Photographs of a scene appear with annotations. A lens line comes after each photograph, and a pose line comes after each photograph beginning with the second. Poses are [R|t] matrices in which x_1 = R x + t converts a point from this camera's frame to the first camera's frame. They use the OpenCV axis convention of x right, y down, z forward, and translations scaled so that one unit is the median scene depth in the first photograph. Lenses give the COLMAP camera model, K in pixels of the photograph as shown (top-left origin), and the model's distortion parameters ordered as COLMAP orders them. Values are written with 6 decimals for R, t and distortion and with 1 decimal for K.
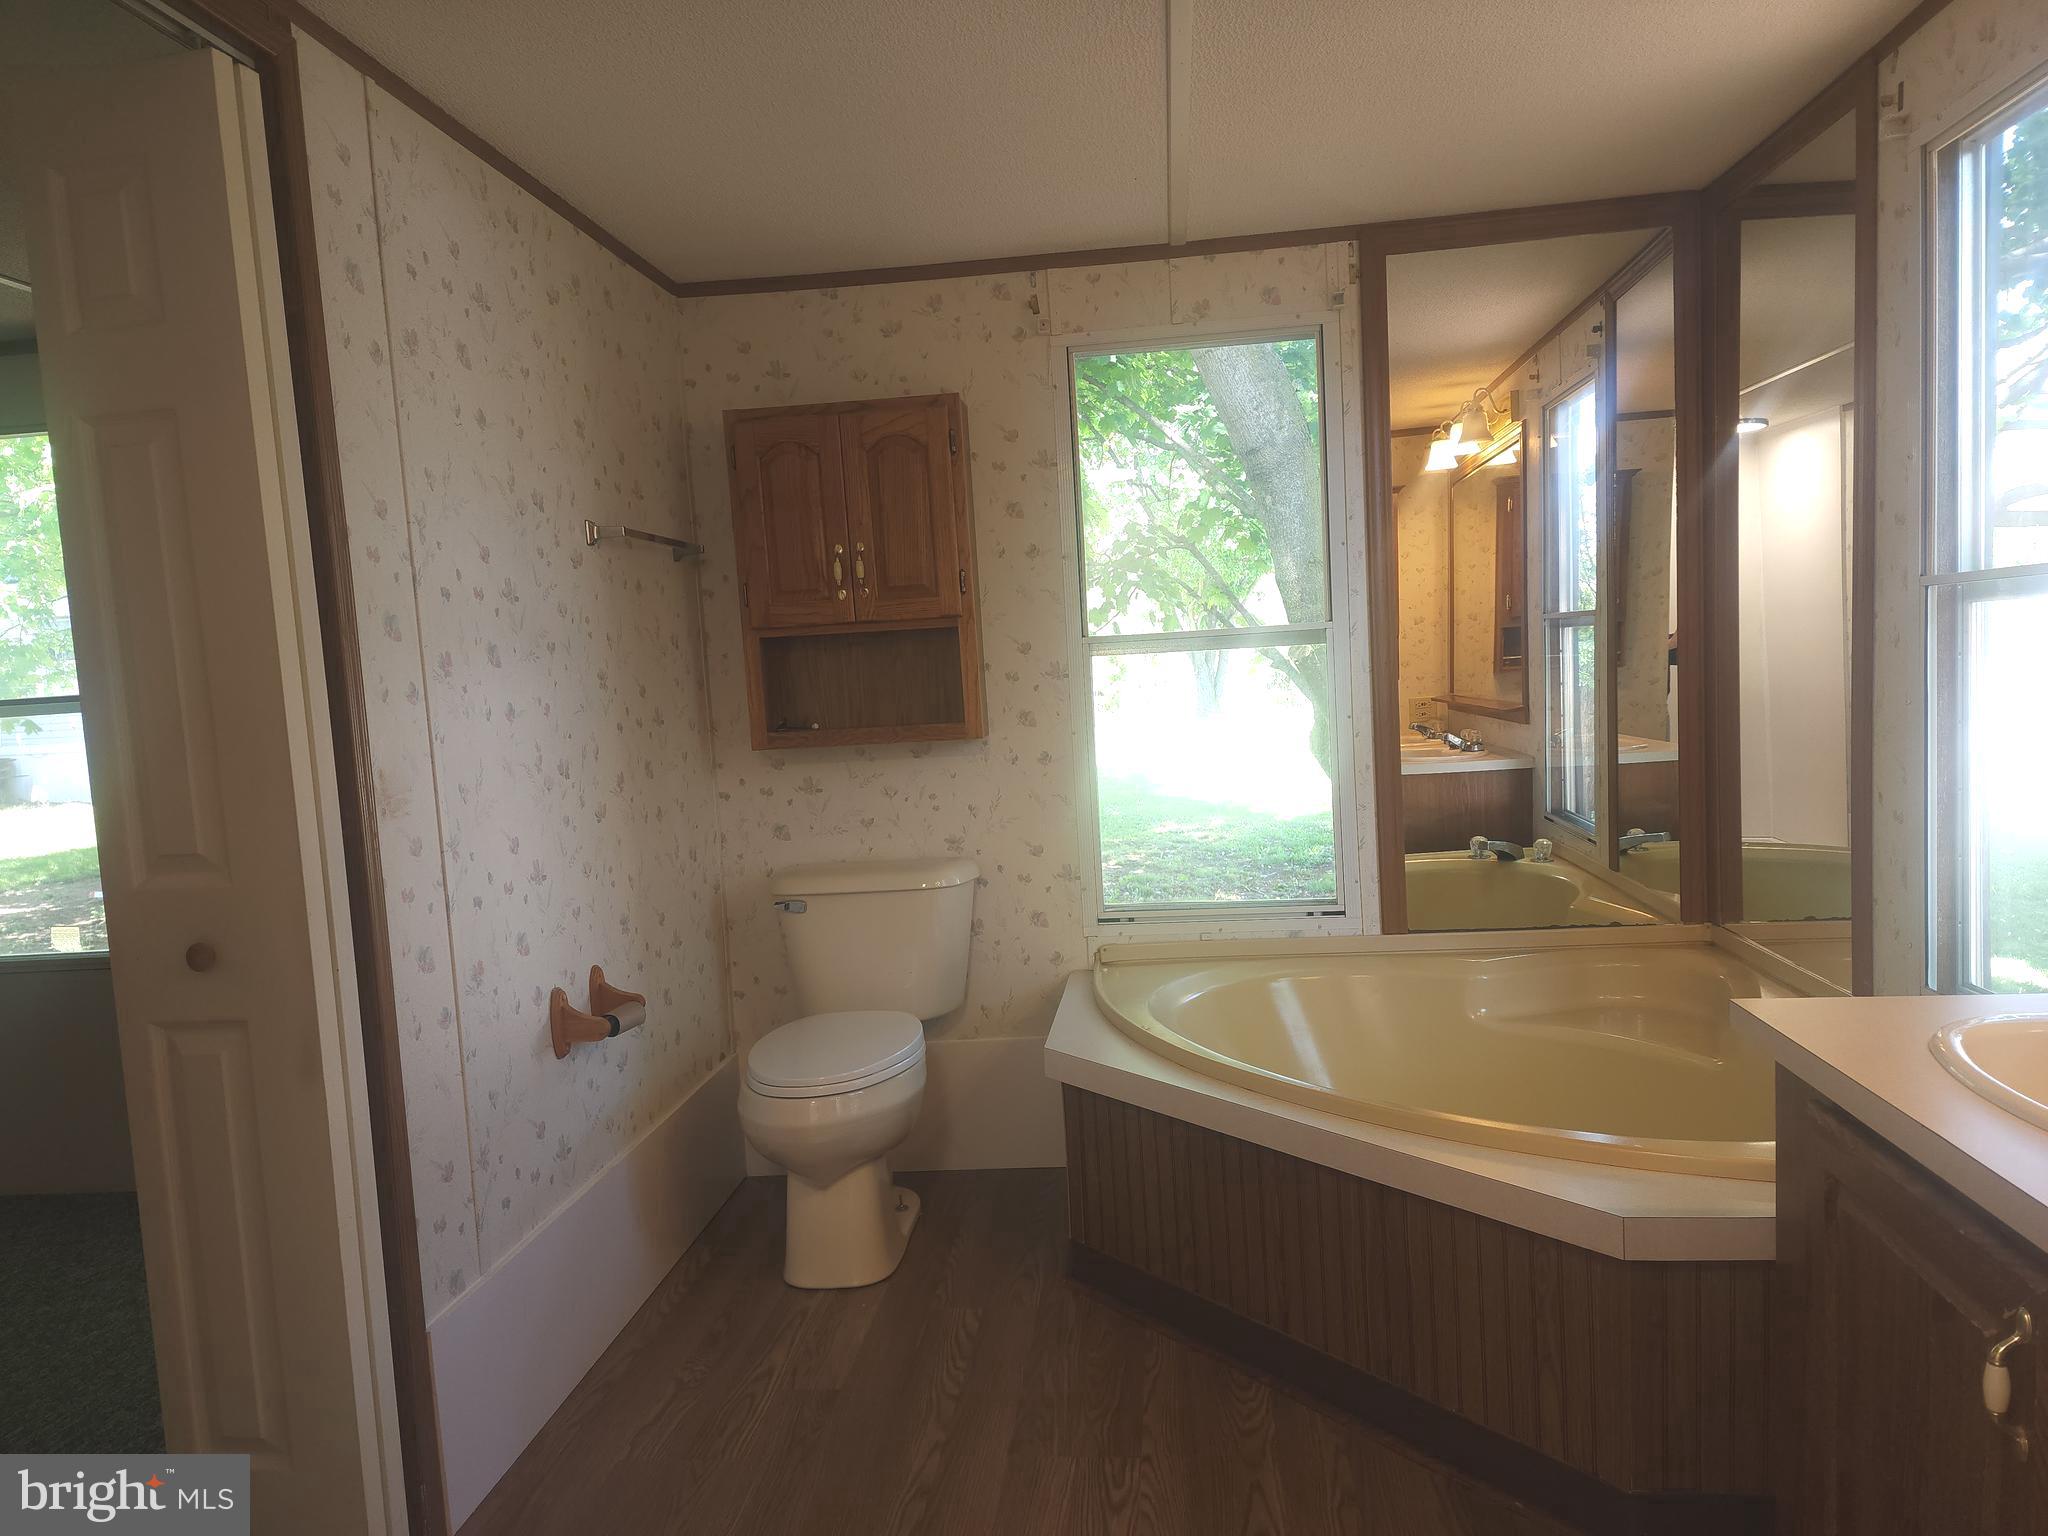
lens RADIAL K [[1367.7, 0, 1034.7], [0, 1367.7, 774.0], [0, 0, 1]] dist [0.067579, -0.062487]
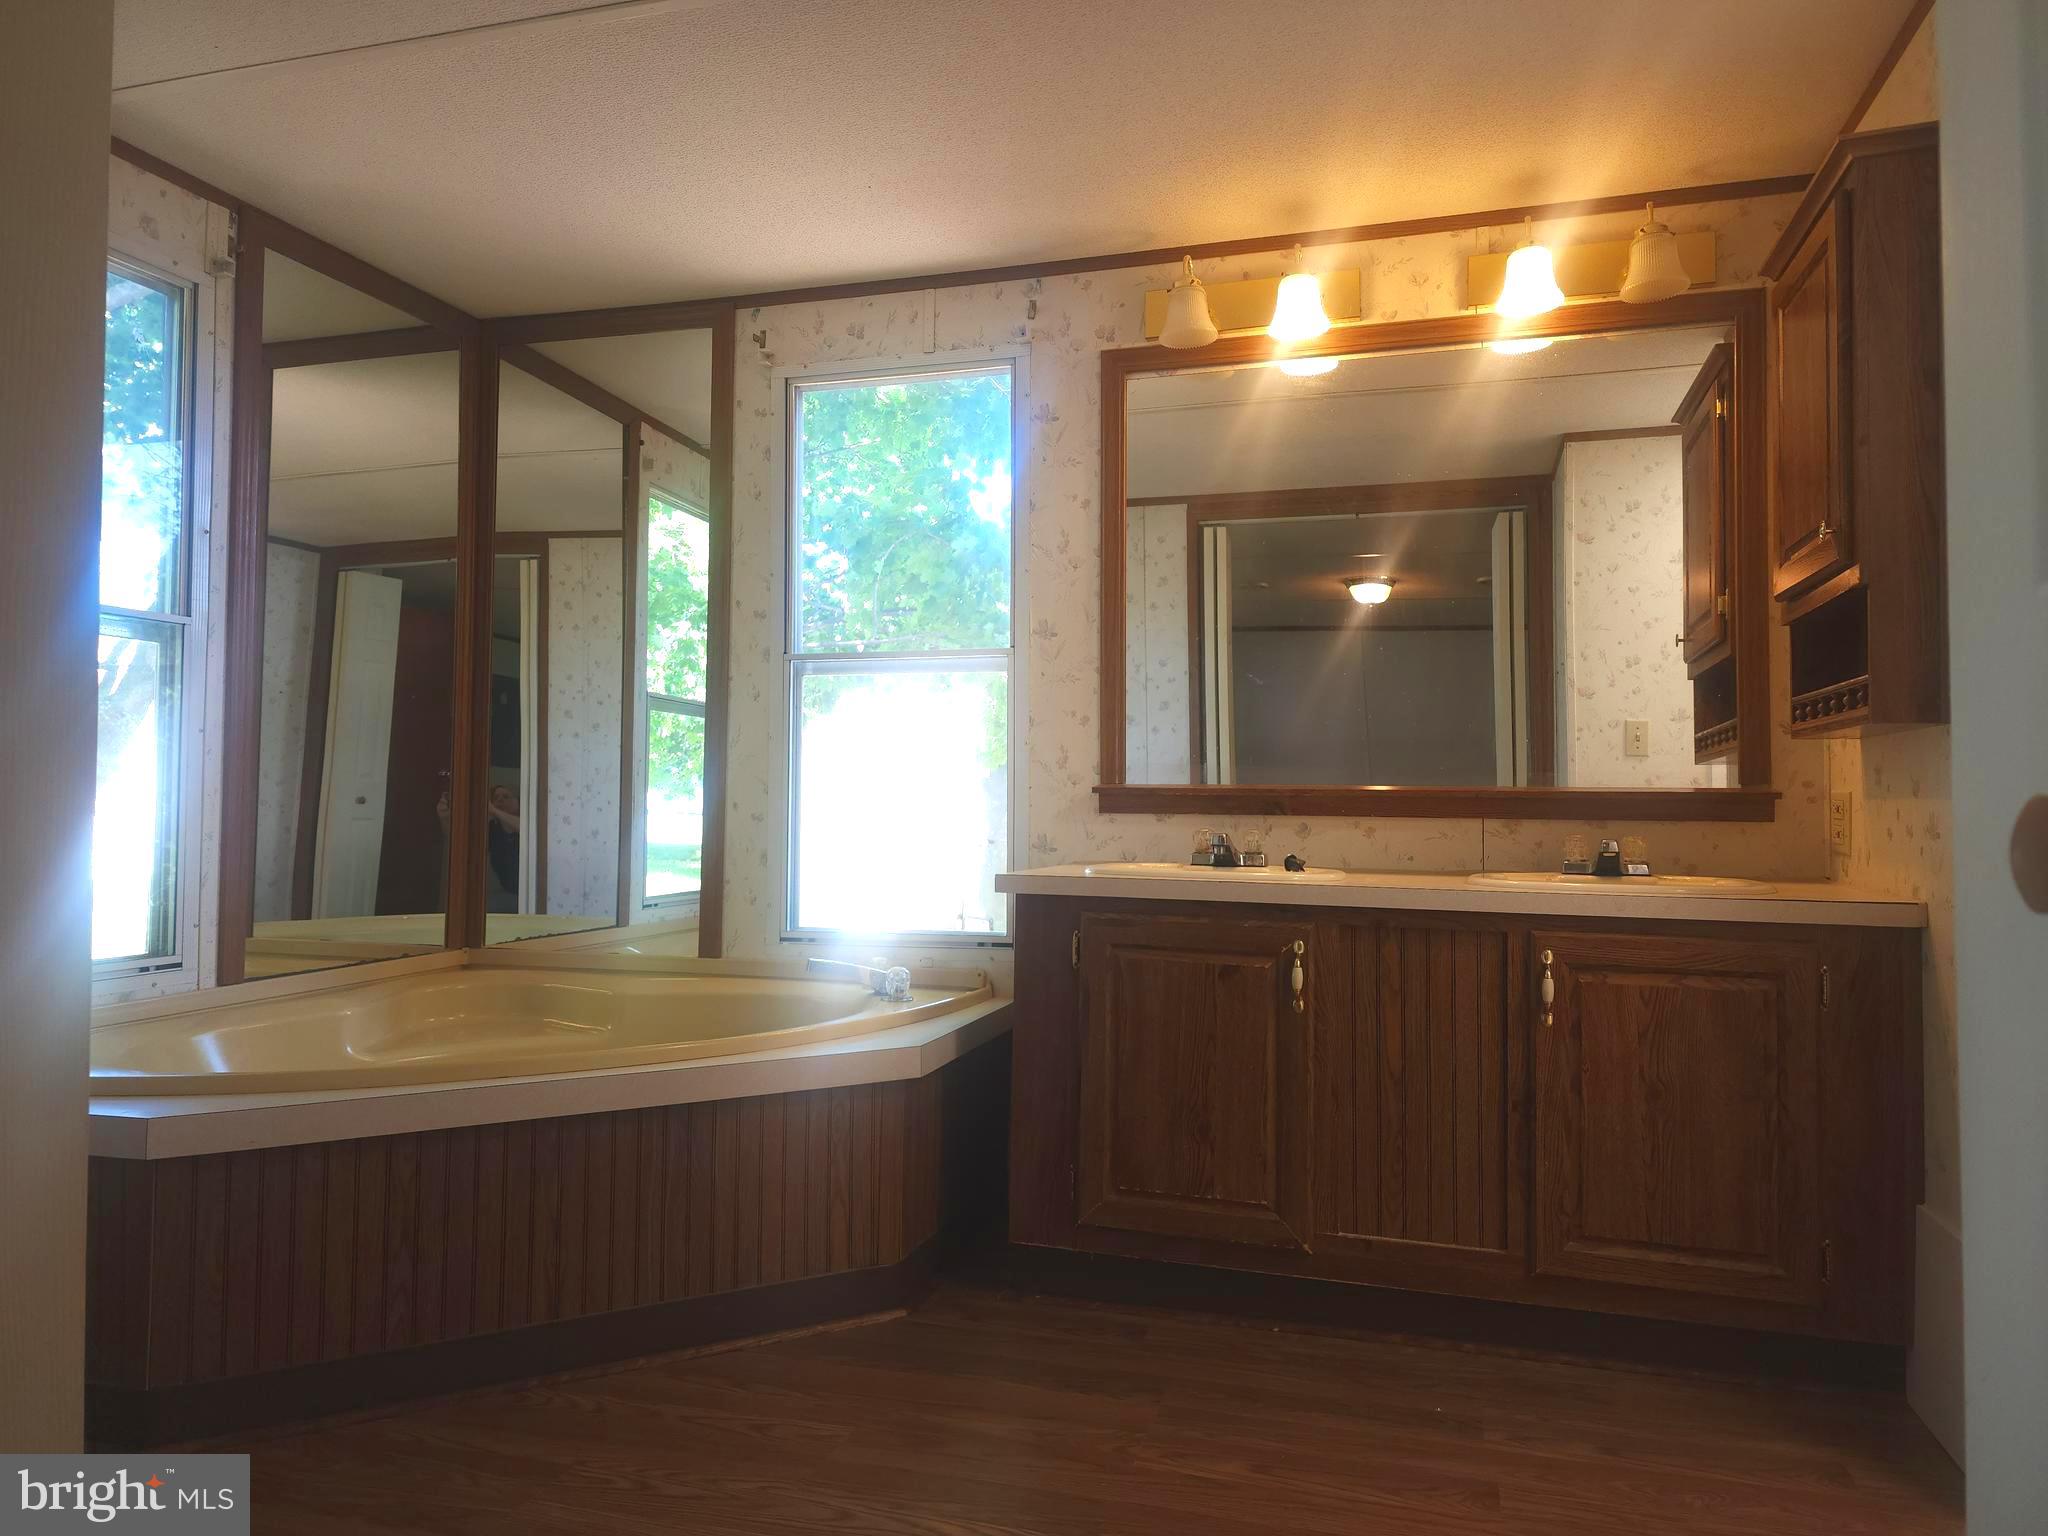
lens RADIAL K [[1367.7, 0, 1032.0], [0, 1367.7, 763.0], [0, 0, 1]] dist [0.067579, -0.062487]
pose [[0.182963, 0.084706, 0.979464, -0.541476], [0.062177, 0.993290, -0.097516, 0.097933], [-0.981152, 0.078742, 0.176468, 0.346277]]
